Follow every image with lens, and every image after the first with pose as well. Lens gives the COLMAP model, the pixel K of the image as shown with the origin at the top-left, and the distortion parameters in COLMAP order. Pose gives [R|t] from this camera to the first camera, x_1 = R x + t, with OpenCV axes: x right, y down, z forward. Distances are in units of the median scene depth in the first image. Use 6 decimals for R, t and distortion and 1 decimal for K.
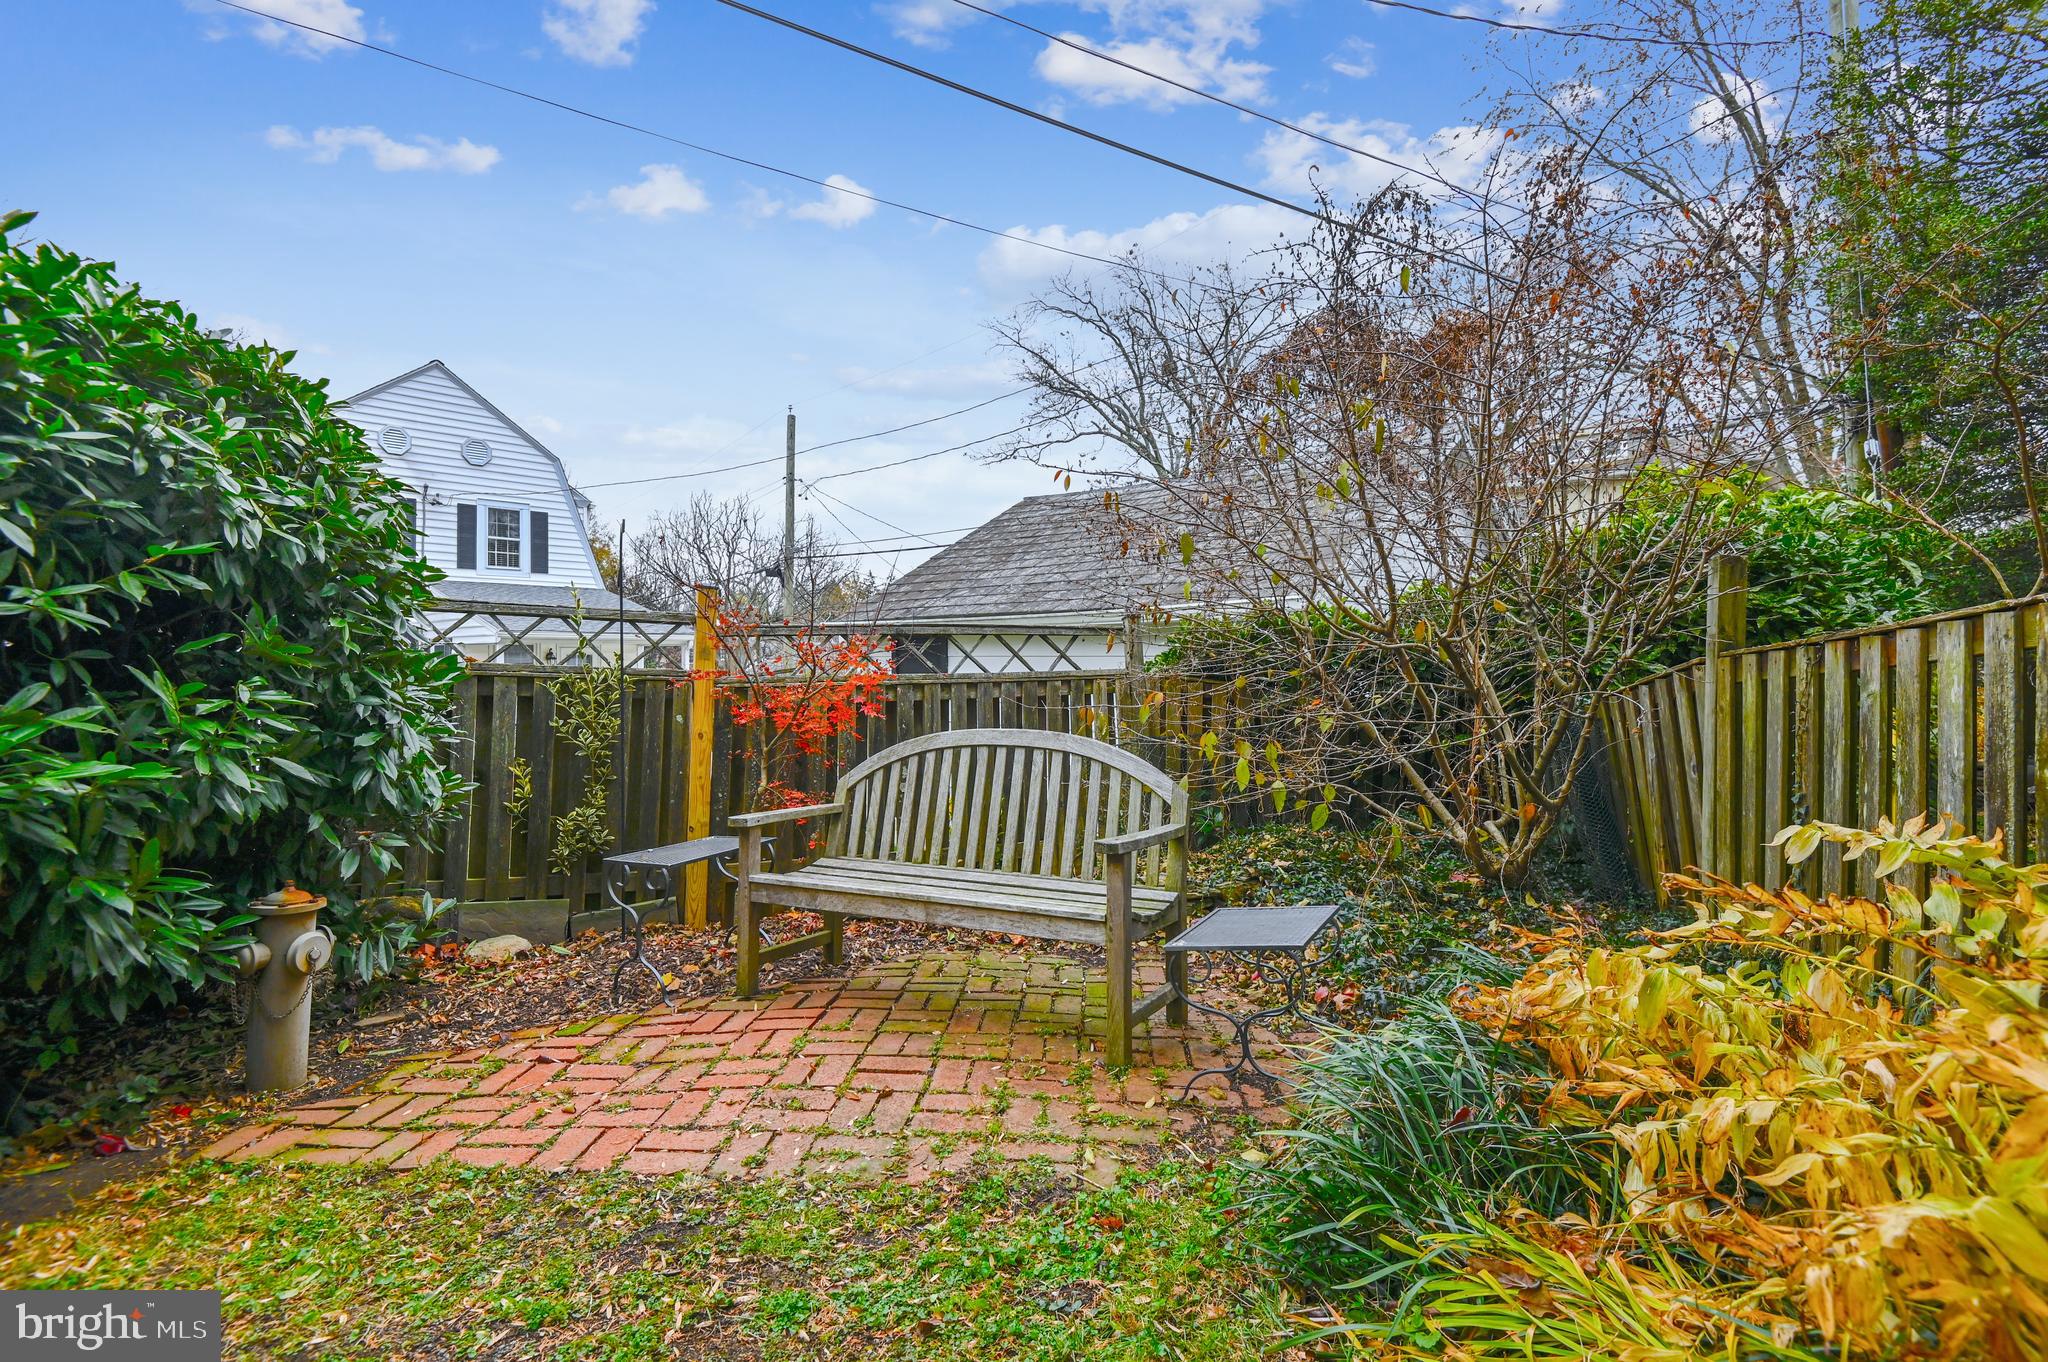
lens RADIAL K [[941.2, 0, 1001.4], [0, 941.2, 699.2], [0, 0, 1]] dist [0.000573, -0.006449]
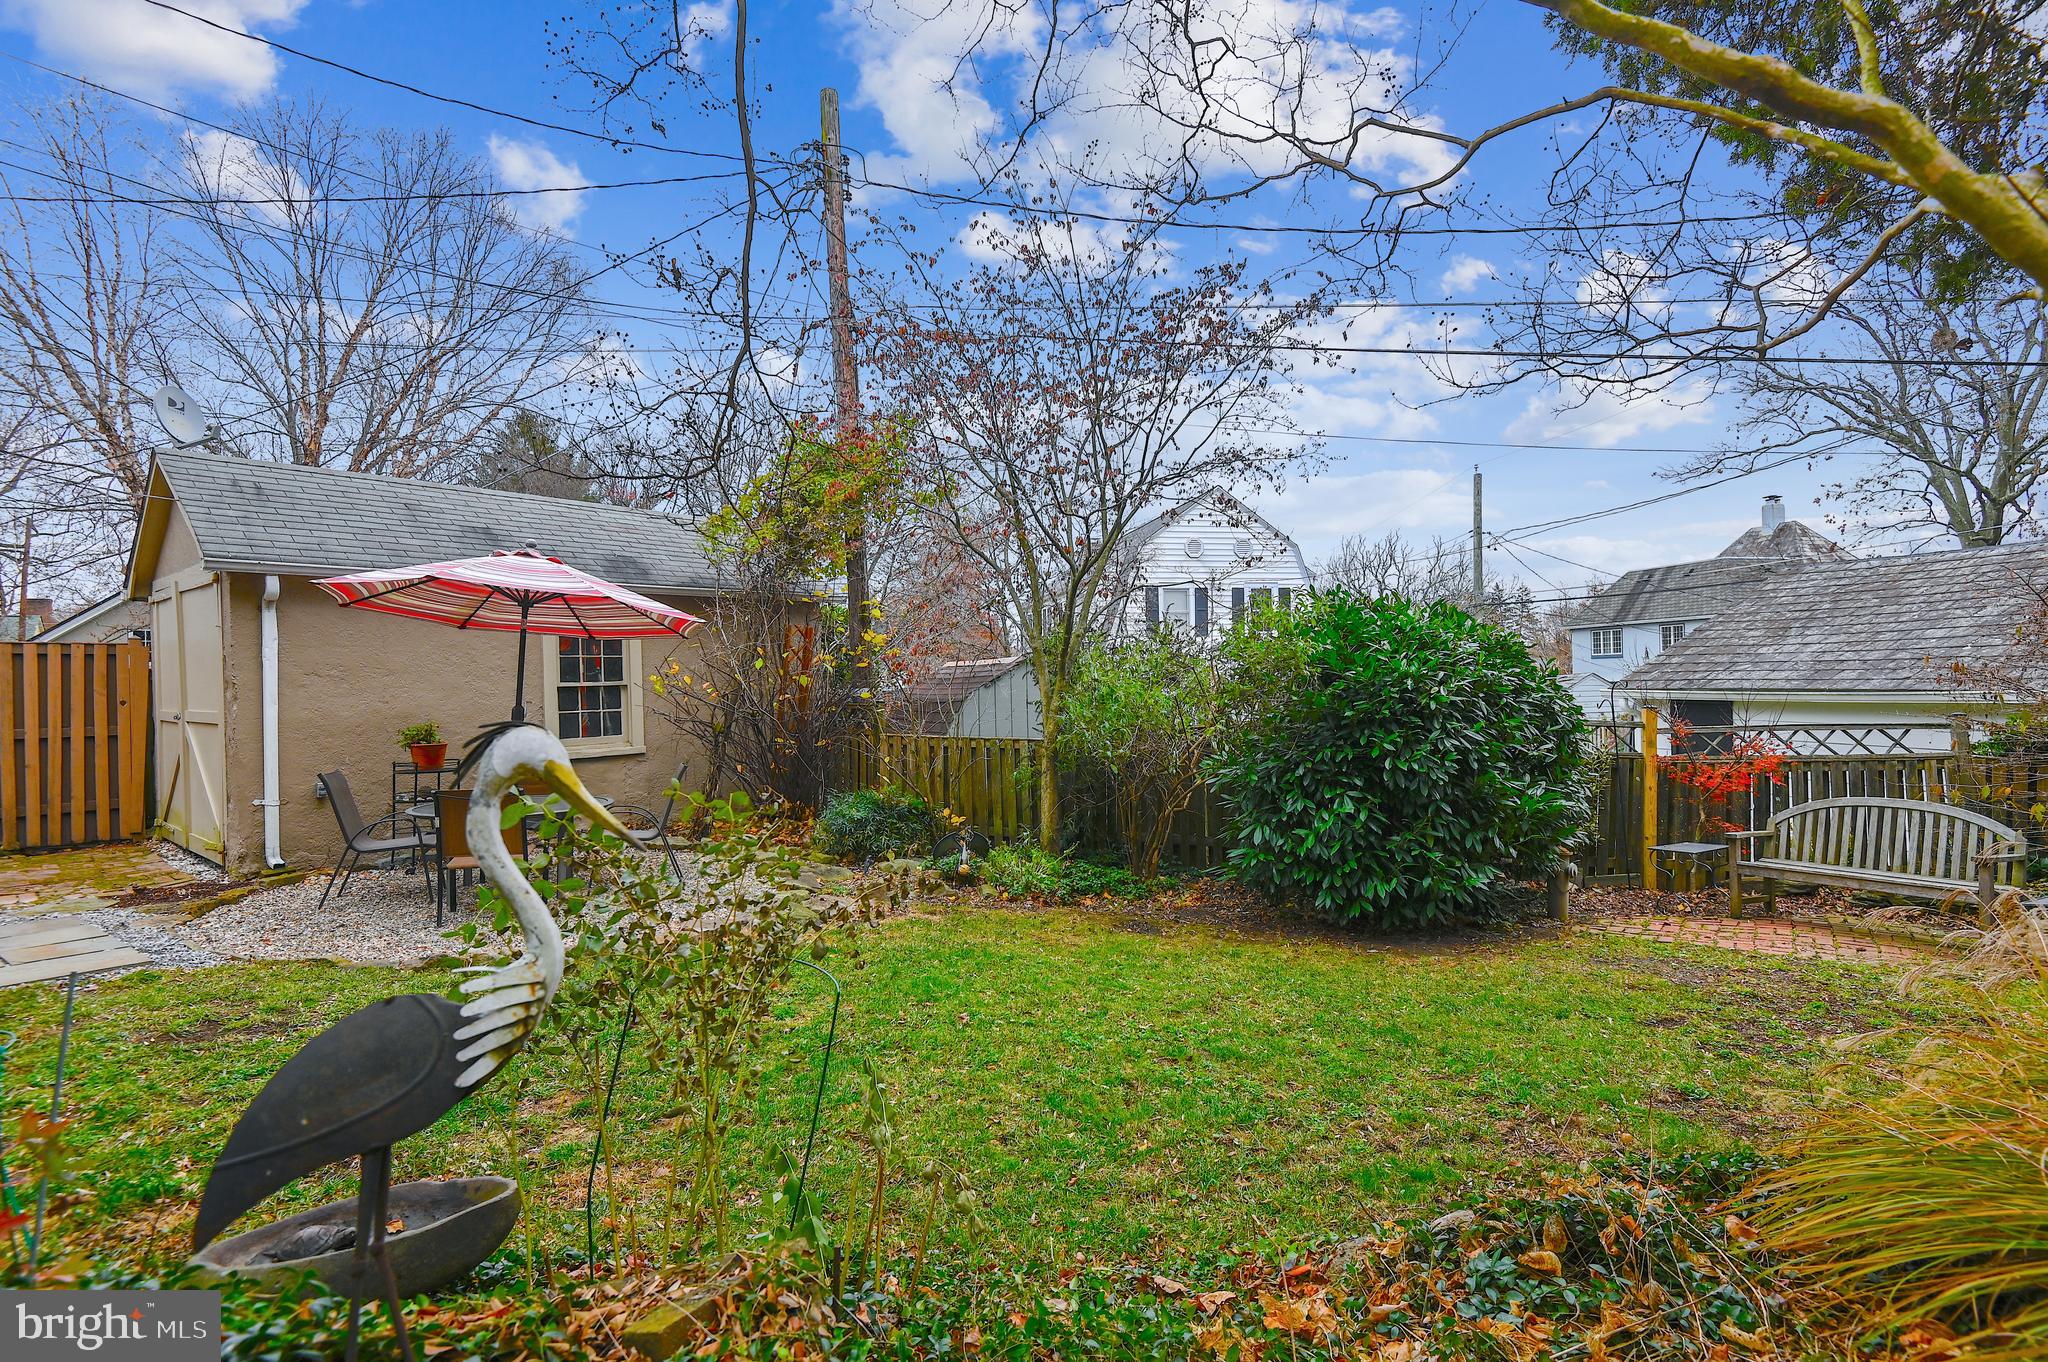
lens RADIAL K [[941.2, 0, 1001.4], [0, 941.2, 699.2], [0, 0, 1]] dist [0.000573, -0.006449]
pose [[0.822288, -0.000819, -0.569071, -0.260510], [-0.008395, 0.999873, -0.013570, -0.084594], [0.569009, 0.015936, 0.822177, -1.045629]]
